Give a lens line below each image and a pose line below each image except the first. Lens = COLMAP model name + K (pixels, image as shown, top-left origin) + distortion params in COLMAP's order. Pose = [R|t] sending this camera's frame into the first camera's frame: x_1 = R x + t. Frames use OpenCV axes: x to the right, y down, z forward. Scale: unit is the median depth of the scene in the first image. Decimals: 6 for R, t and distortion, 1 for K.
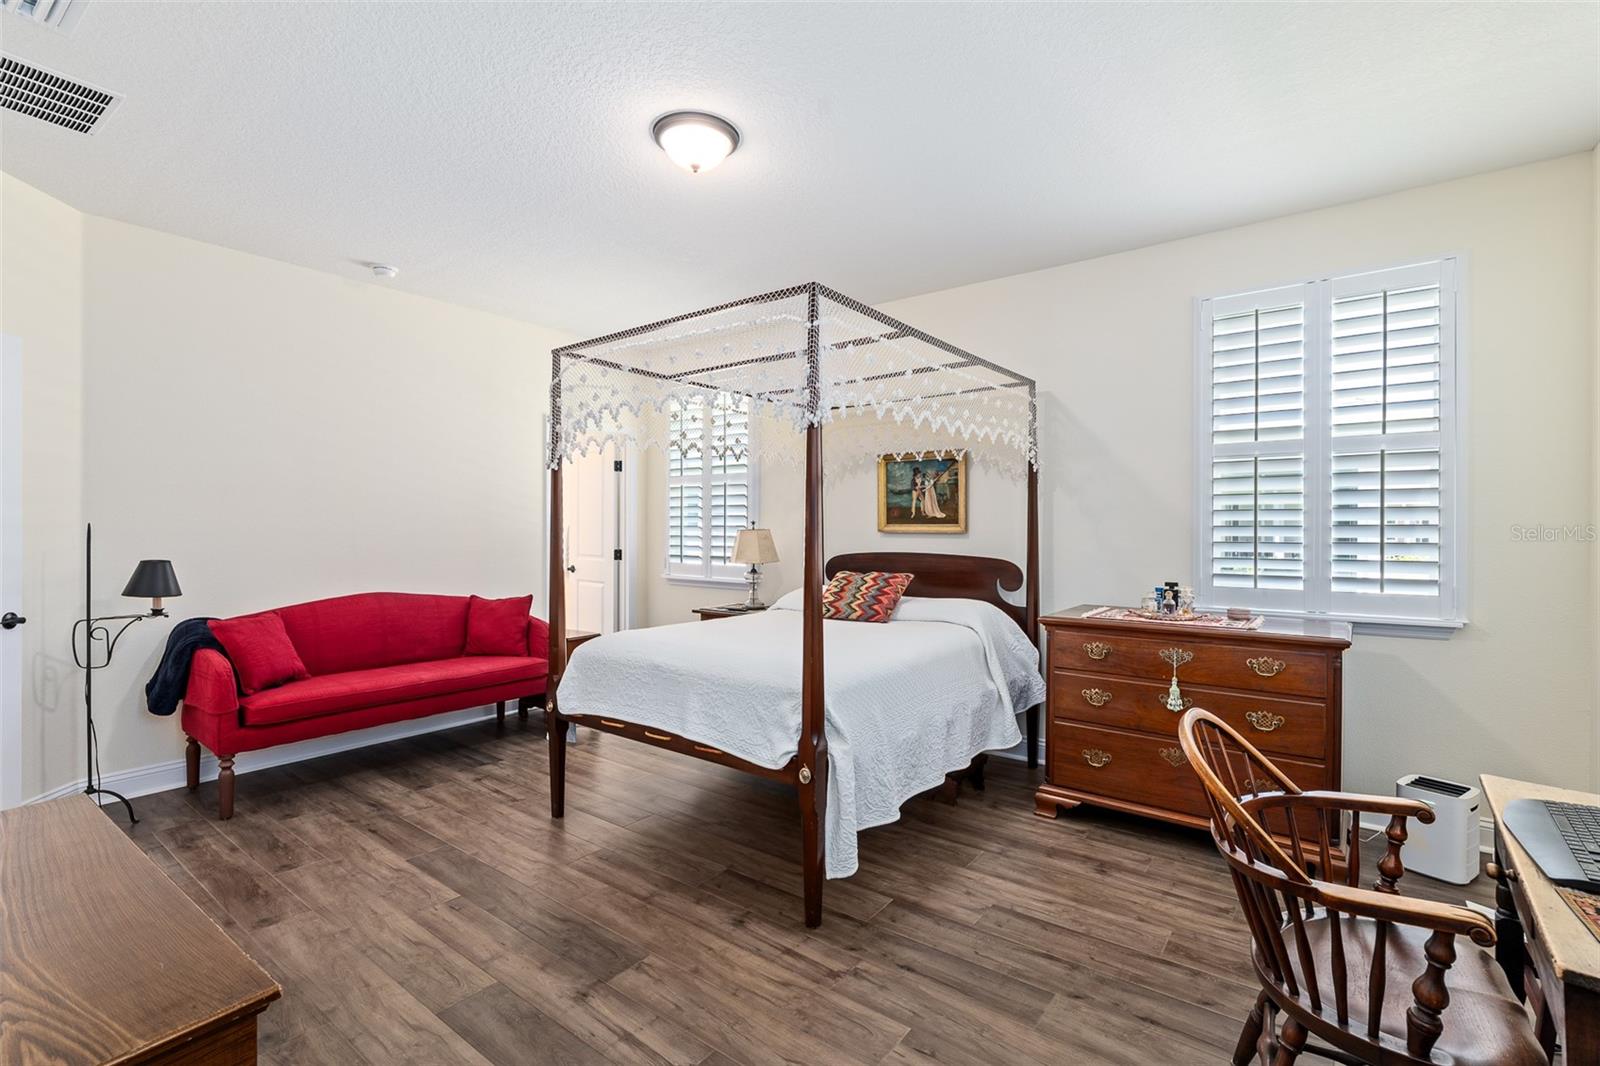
lens RADIAL K [[723.5, 0, 794.0], [0, 723.5, 526.4], [0, 0, 1]] dist [-0.007596, 0.002420]
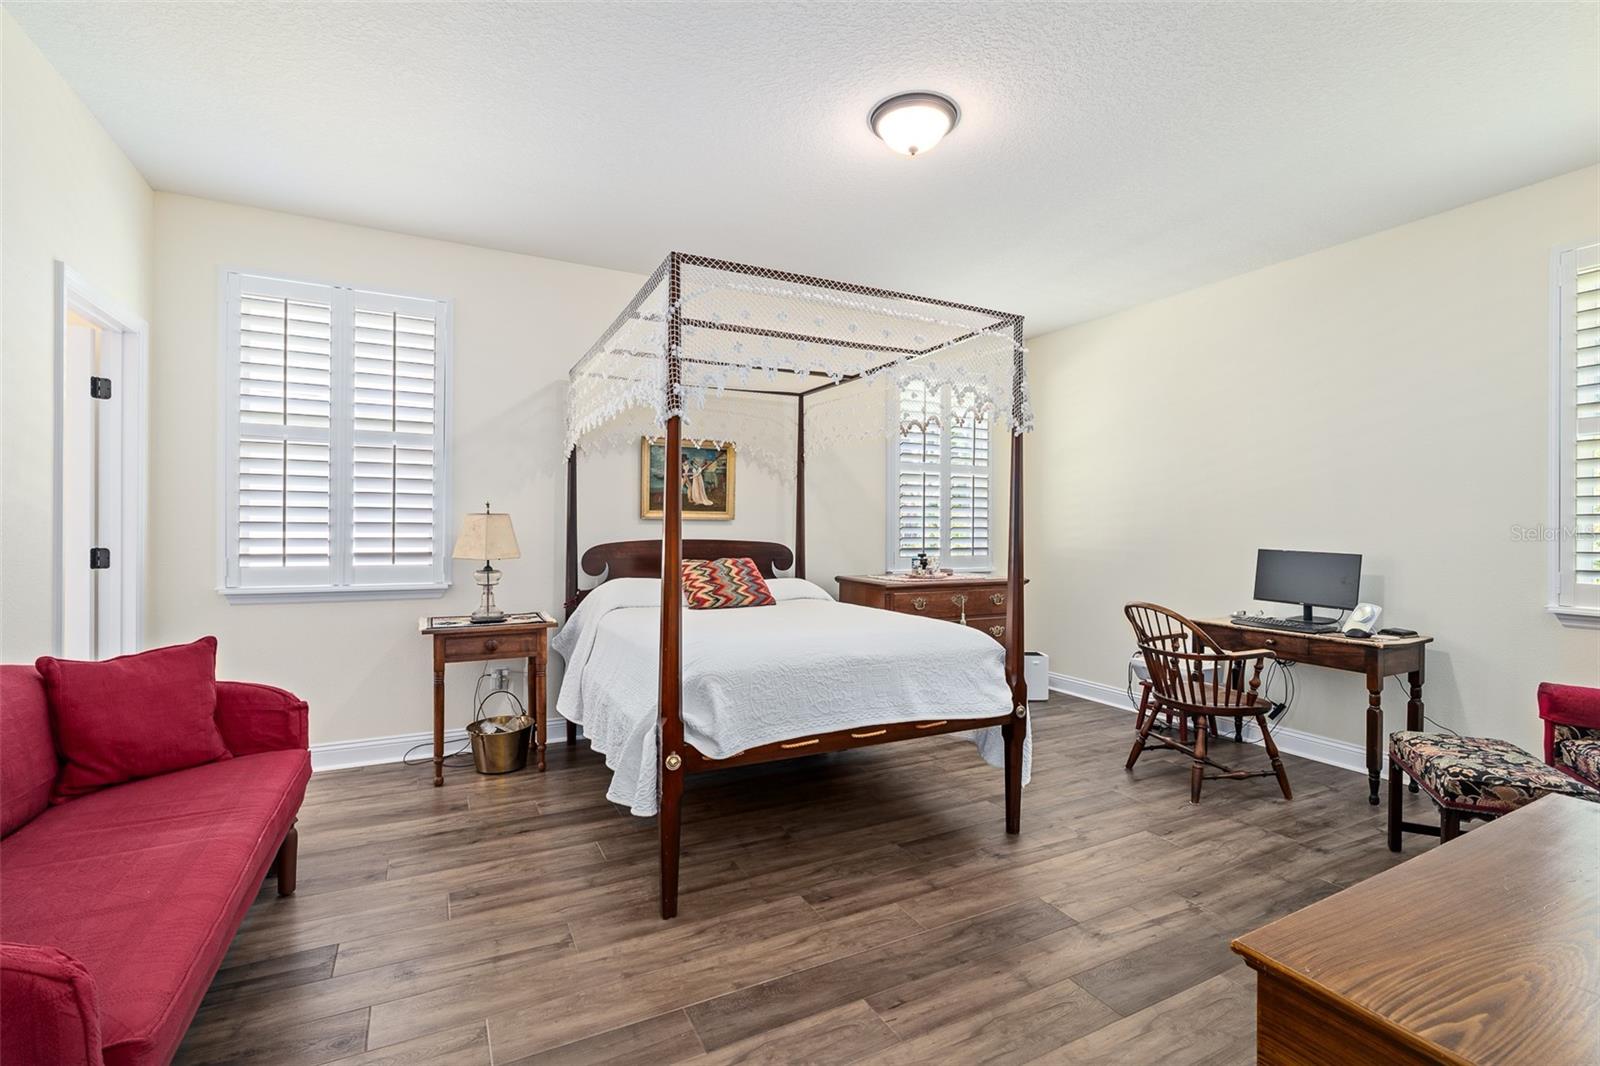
lens RADIAL K [[723.5, 0, 806.1], [0, 723.5, 529.2], [0, 0, 1]] dist [-0.007596, 0.002420]
pose [[0.418611, -0.003818, 0.908158, -0.911463], [-0.009212, 0.999922, 0.008451, 0.016642], [-0.908119, -0.011904, 0.418543, 0.588016]]
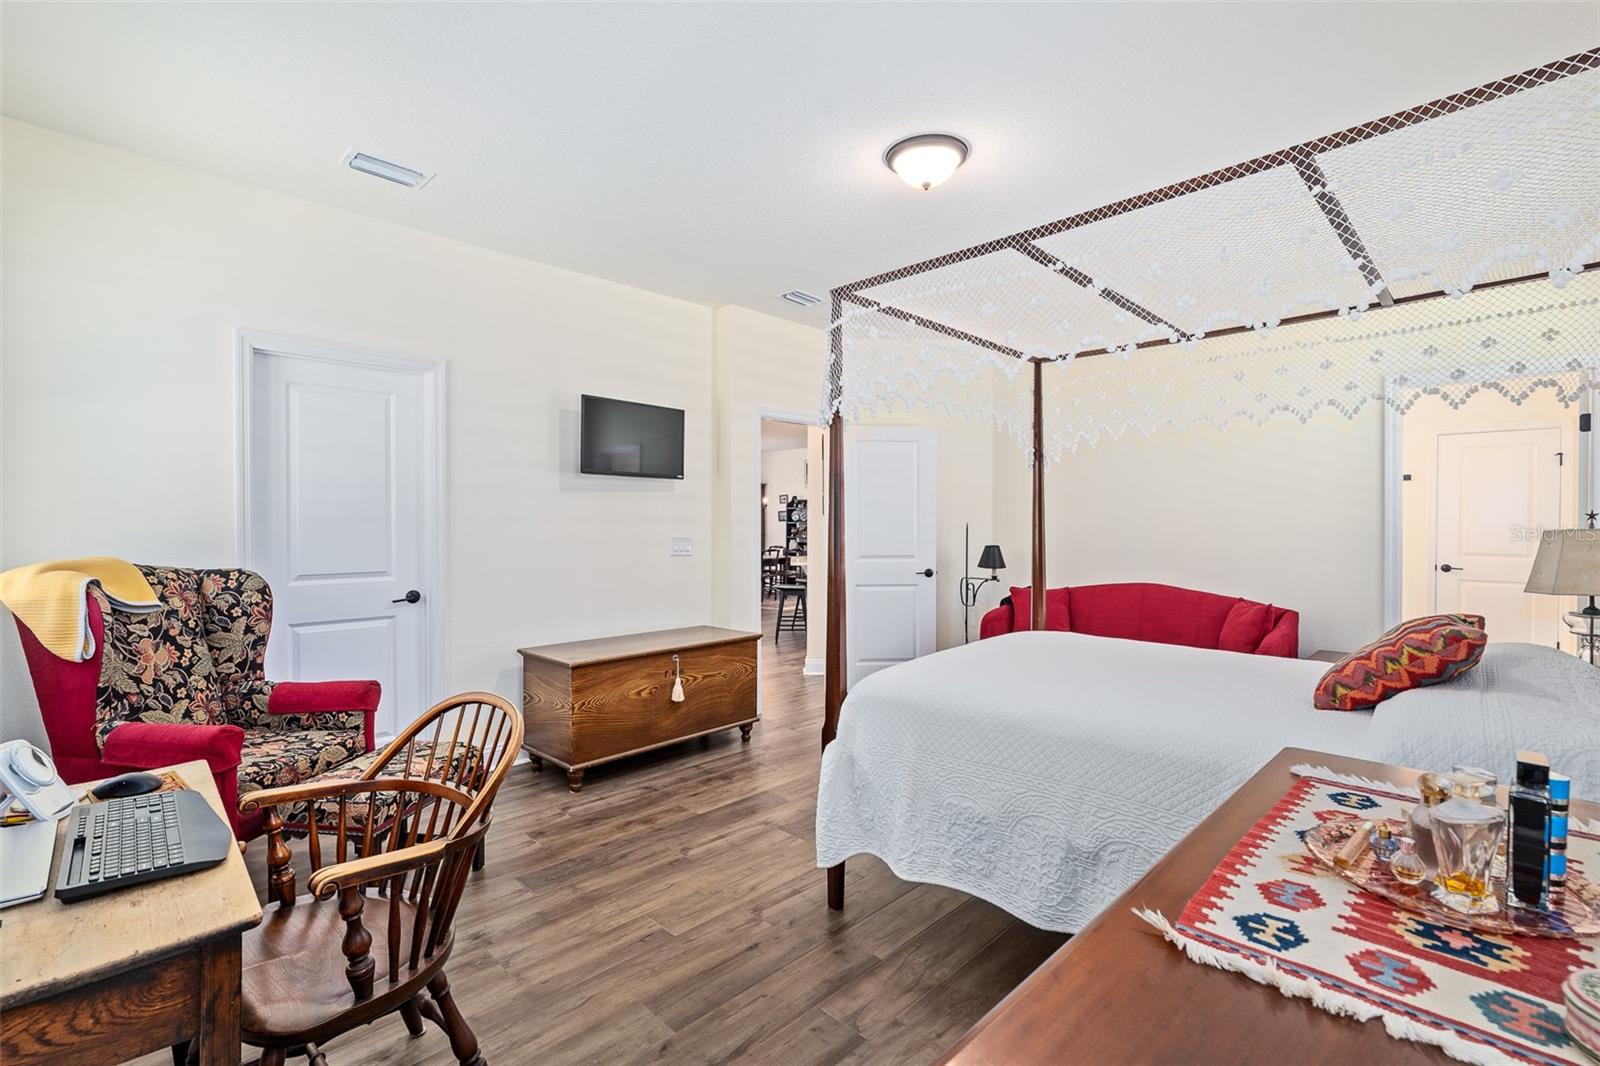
lens RADIAL K [[723.5, 0, 804.7], [0, 723.5, 532.2], [0, 0, 1]] dist [-0.007596, 0.002420]
pose [[-0.125537, 0.008818, -0.992050, 0.770292], [-0.000414, 0.999960, 0.008941, 0.002926], [0.992089, 0.001533, -0.125528, 0.789108]]
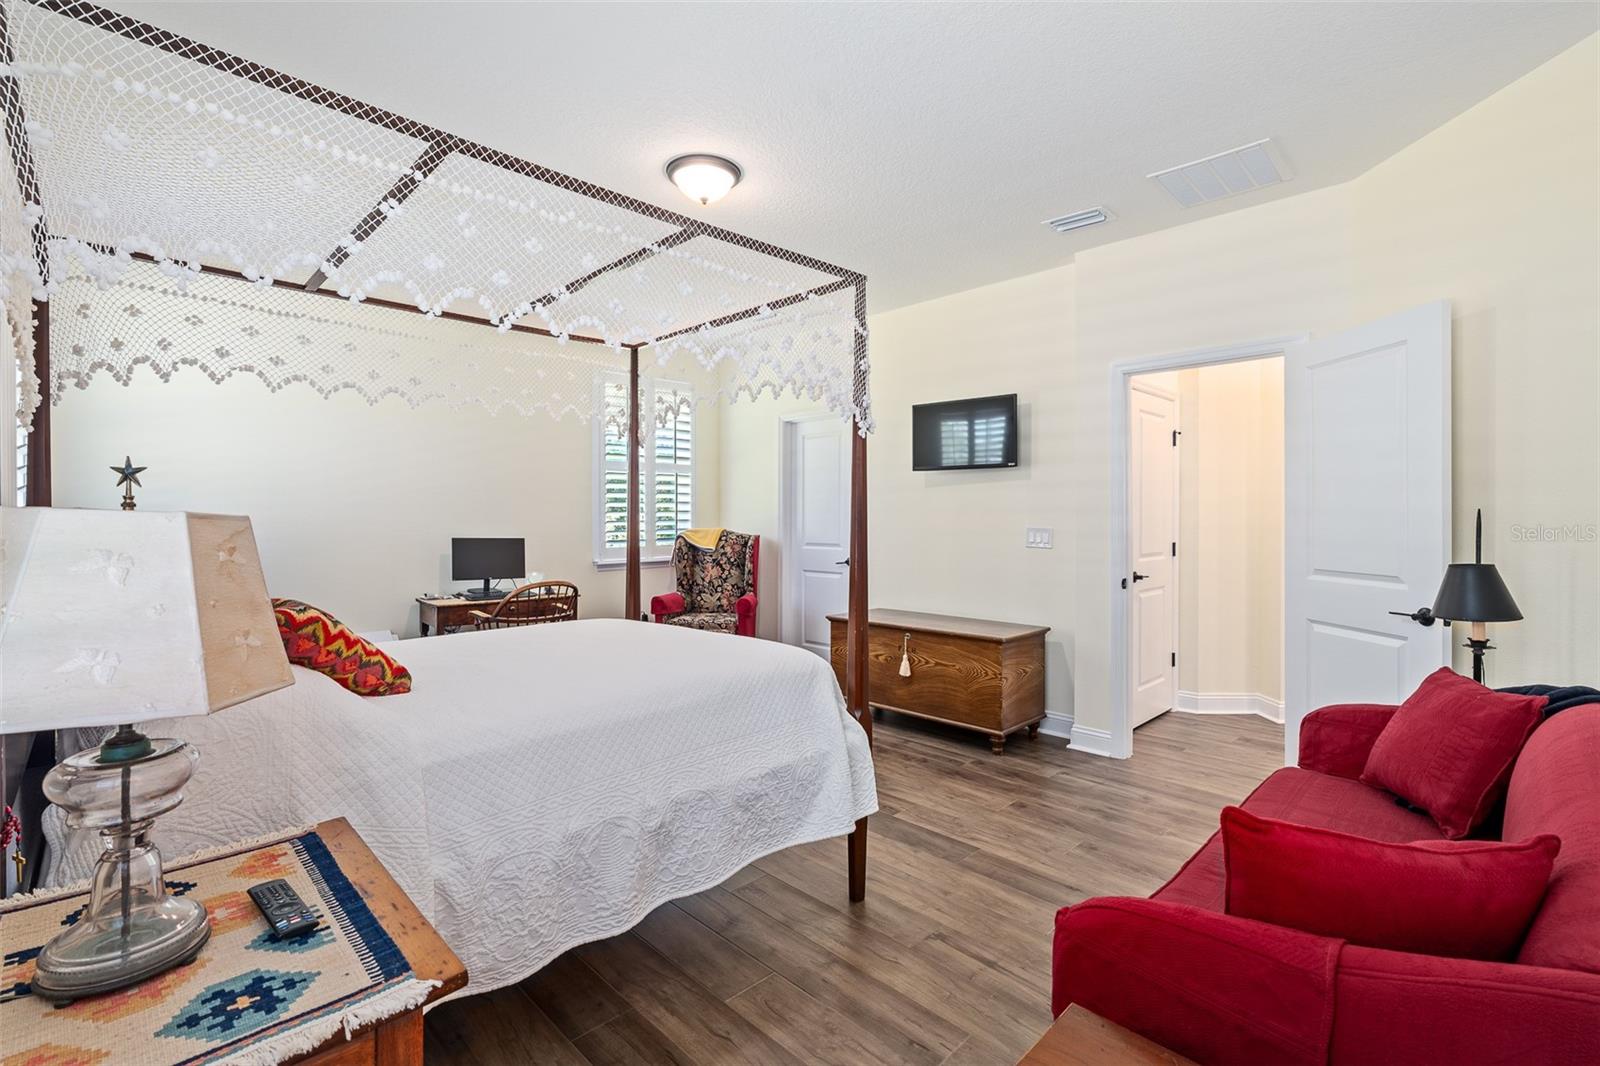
lens RADIAL K [[723.5, 0, 798.4], [0, 723.5, 522.0], [0, 0, 1]] dist [-0.007596, 0.002420]
pose [[-0.990582, -0.007255, 0.136732, -0.366858], [-0.006126, 0.999944, 0.008677, 0.004532], [-0.136787, 0.007758, -0.990570, 1.750259]]
